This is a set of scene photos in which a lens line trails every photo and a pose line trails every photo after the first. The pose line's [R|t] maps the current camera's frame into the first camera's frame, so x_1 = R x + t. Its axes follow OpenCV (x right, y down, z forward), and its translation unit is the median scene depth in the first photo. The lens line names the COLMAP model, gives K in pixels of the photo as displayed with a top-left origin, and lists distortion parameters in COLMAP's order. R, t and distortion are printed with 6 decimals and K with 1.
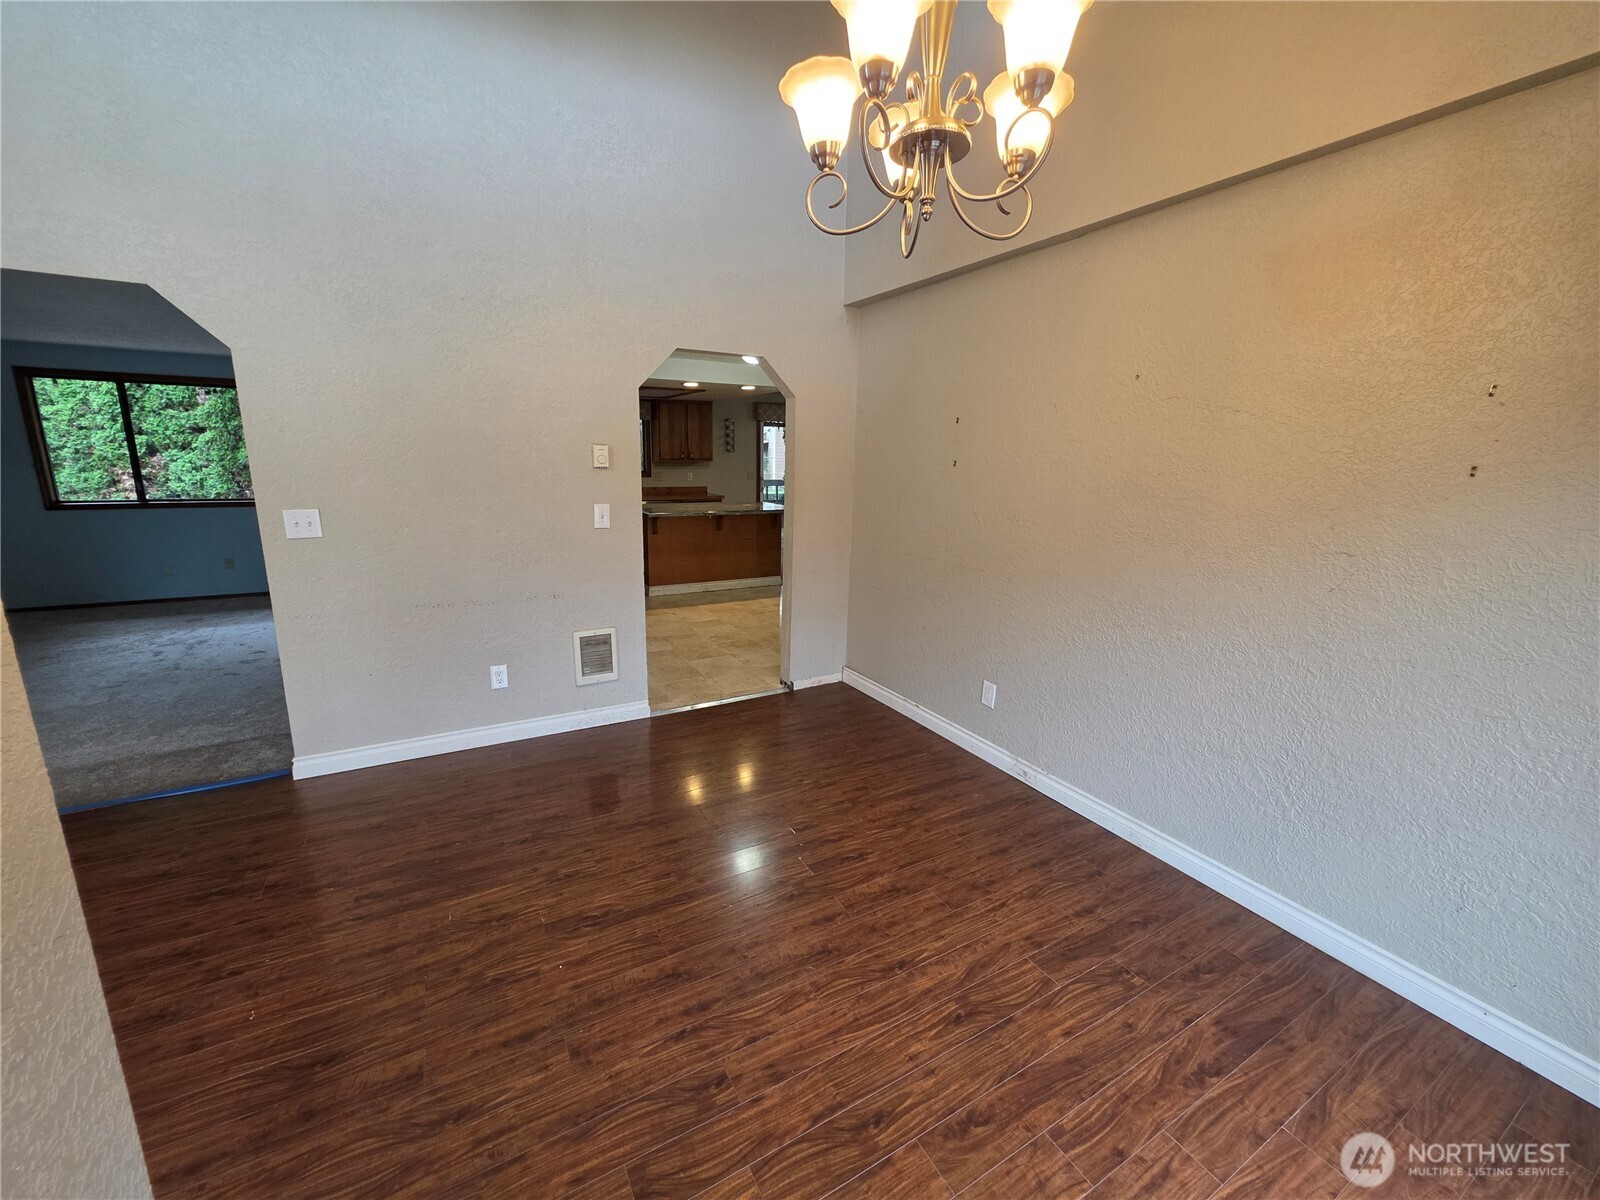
lens RADIAL K [[637.9, 0, 794.5], [0, 637.9, 588.9], [0, 0, 1]] dist [-0.004202, 0.001466]
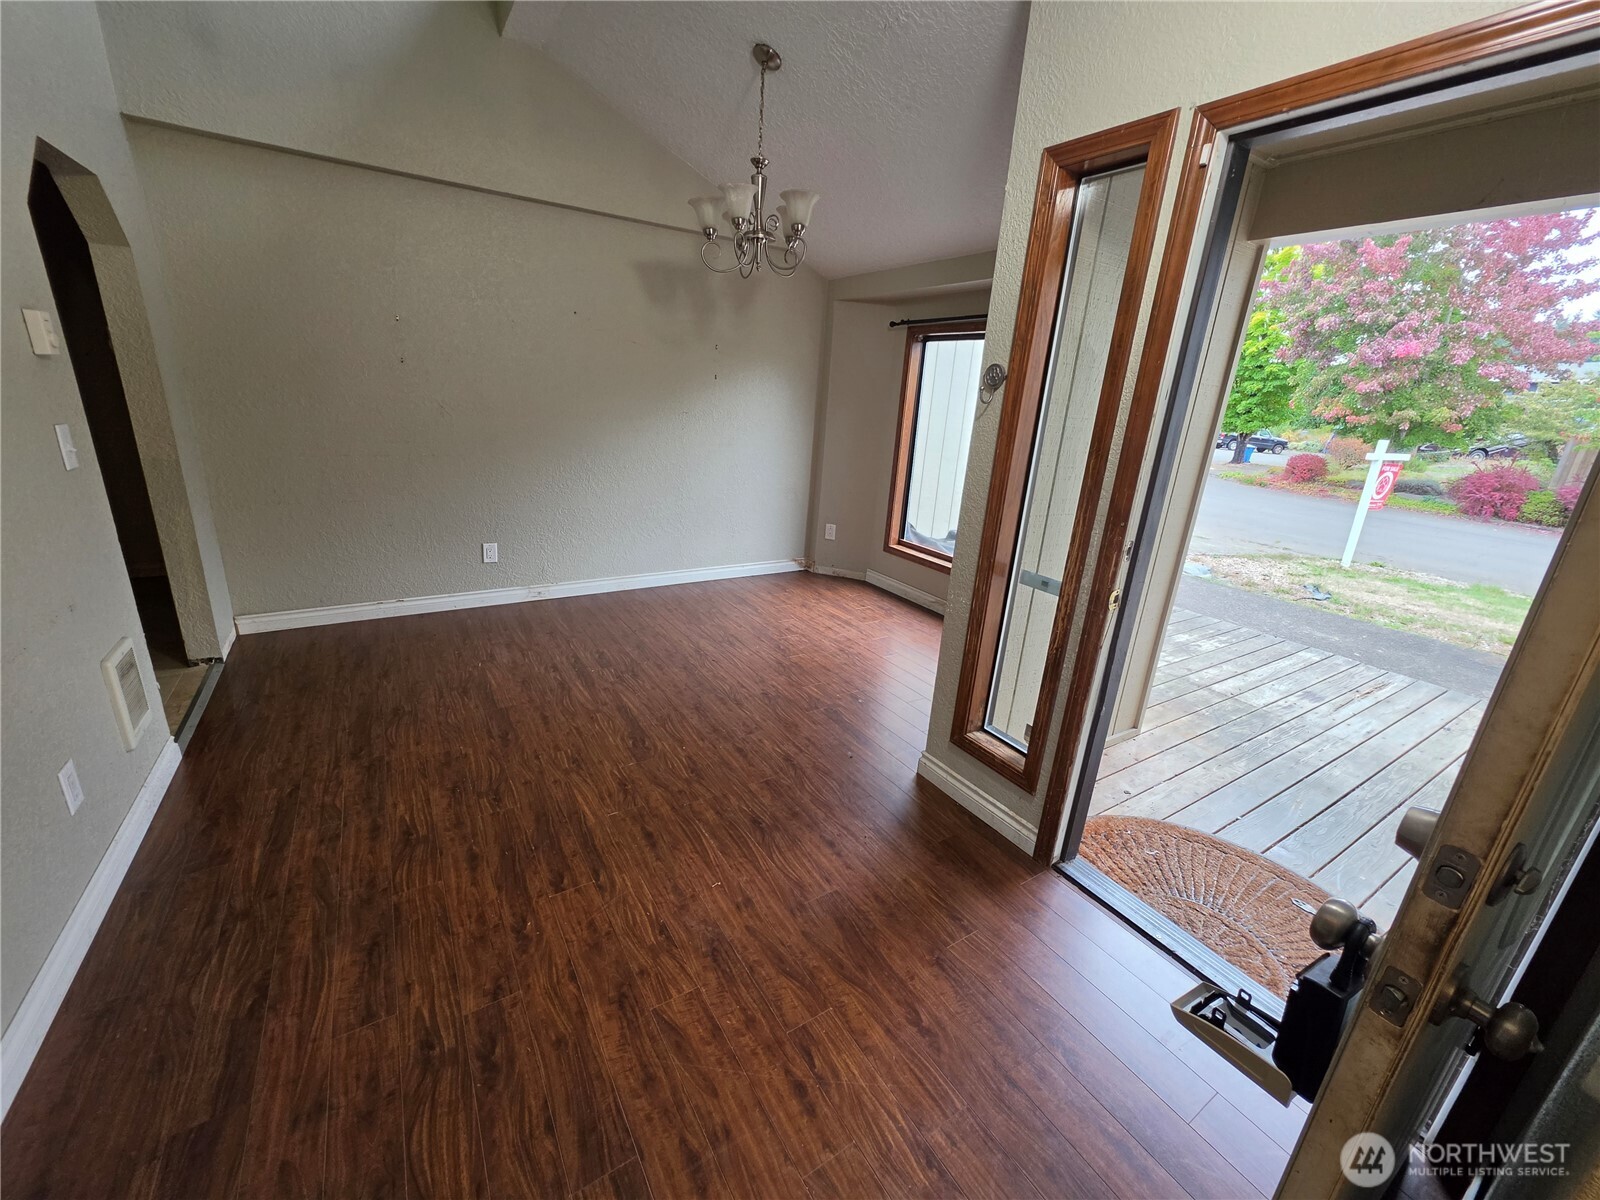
lens RADIAL K [[637.9, 0, 793.1], [0, 637.9, 592.3], [0, 0, 1]] dist [-0.004202, 0.001466]
pose [[-0.052707, -0.326434, 0.943749, -0.949468], [0.144895, 0.932562, 0.330656, -0.093304], [-0.988042, 0.154173, -0.001853, 0.423468]]
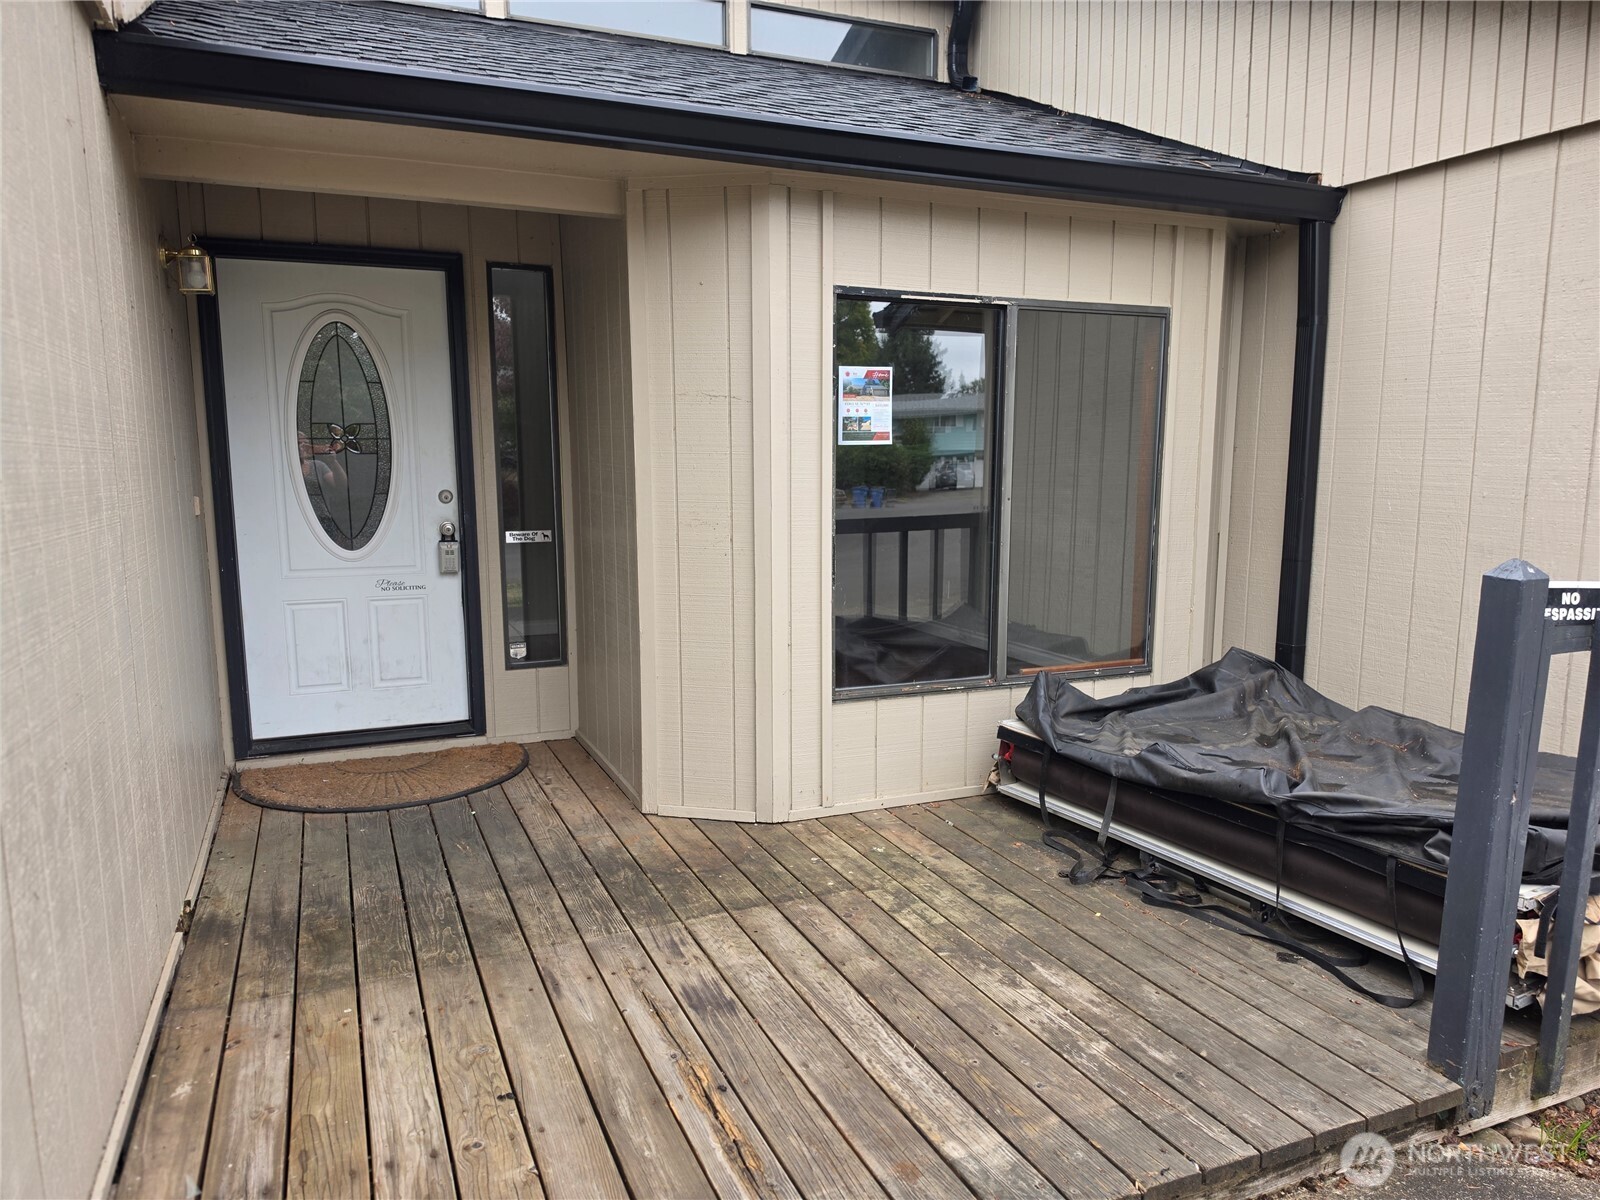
lens RADIAL K [[1084.1, 0, 798.9], [0, 1084.1, 601.2], [0, 0, 1]] dist [0.005583, 0.000071]
pose [[0.995955, -0.001715, -0.089836, 0.213326], [-0.004191, 0.997843, -0.065513, 0.363217], [0.089755, 0.065625, 0.993800, -1.391753]]
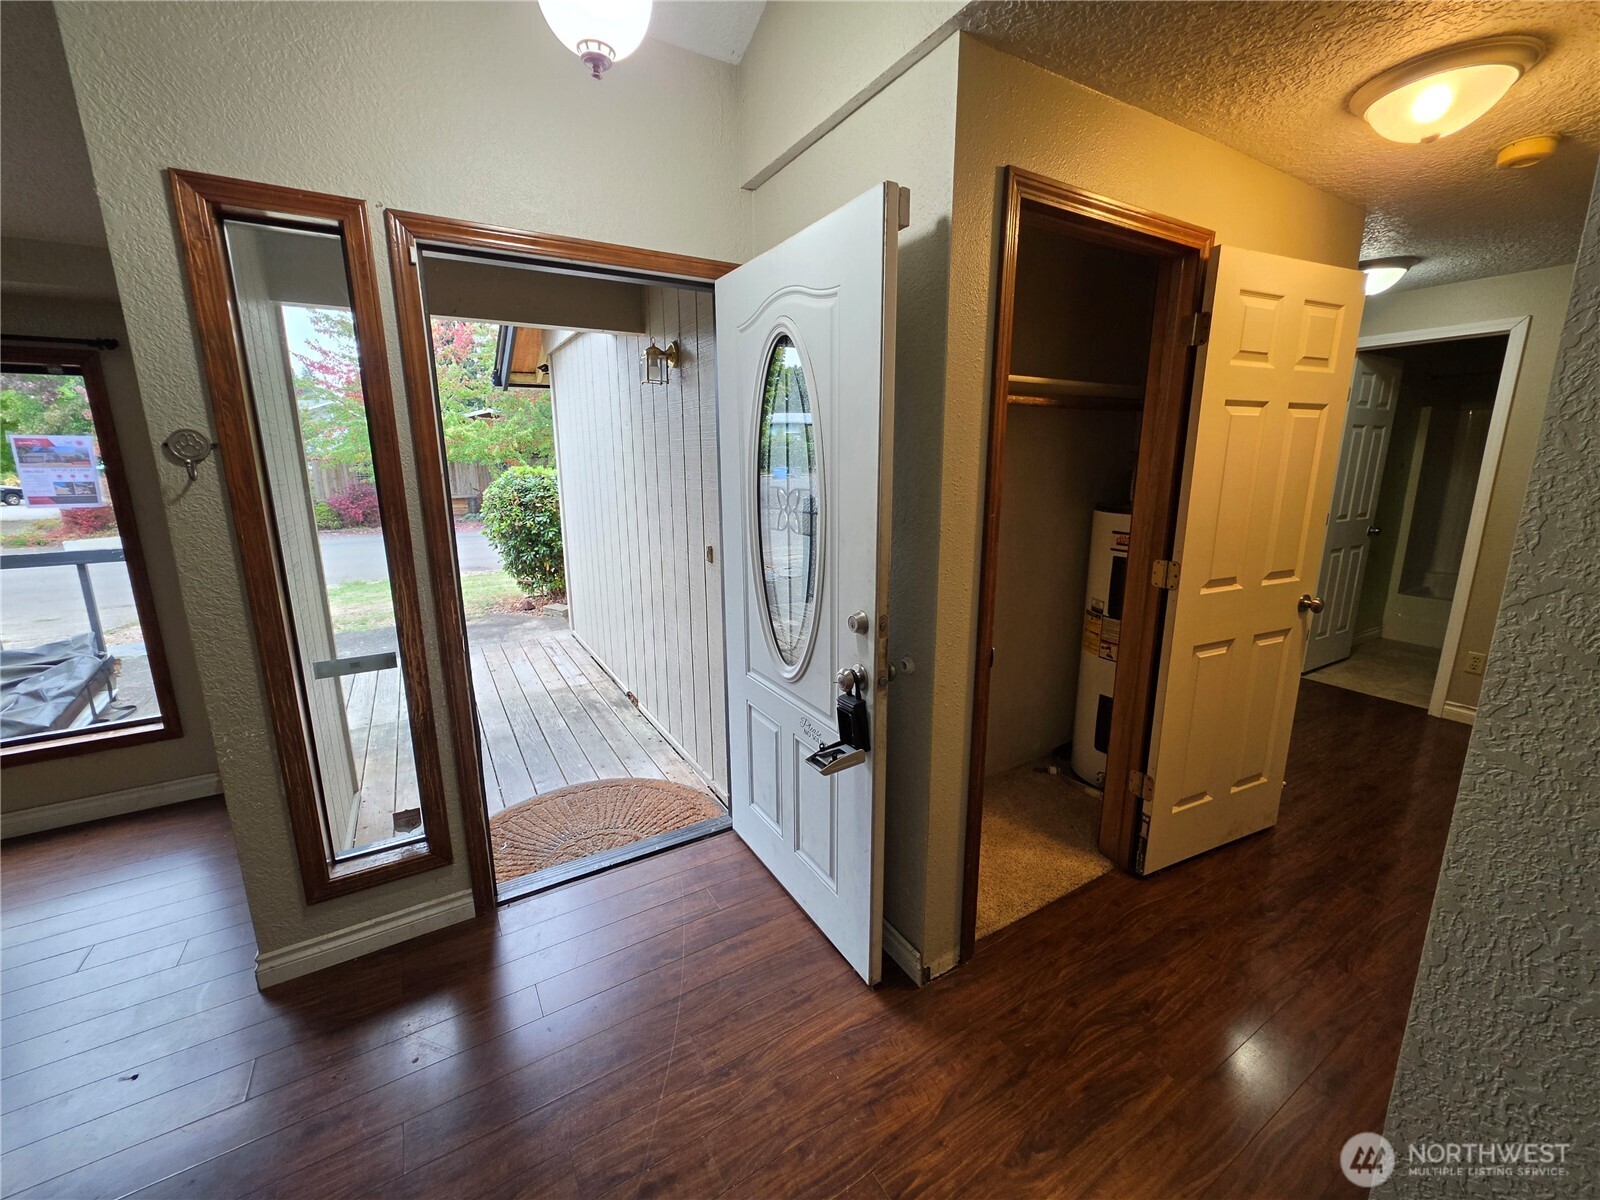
lens RADIAL K [[637.9, 0, 802.4], [0, 637.9, 591.9], [0, 0, 1]] dist [-0.004202, 0.001466]
pose [[-0.999038, -0.003245, -0.043727, -0.727142], [-0.020680, 0.914248, 0.404627, -0.158878], [0.038664, 0.405142, -0.913436, 0.699544]]
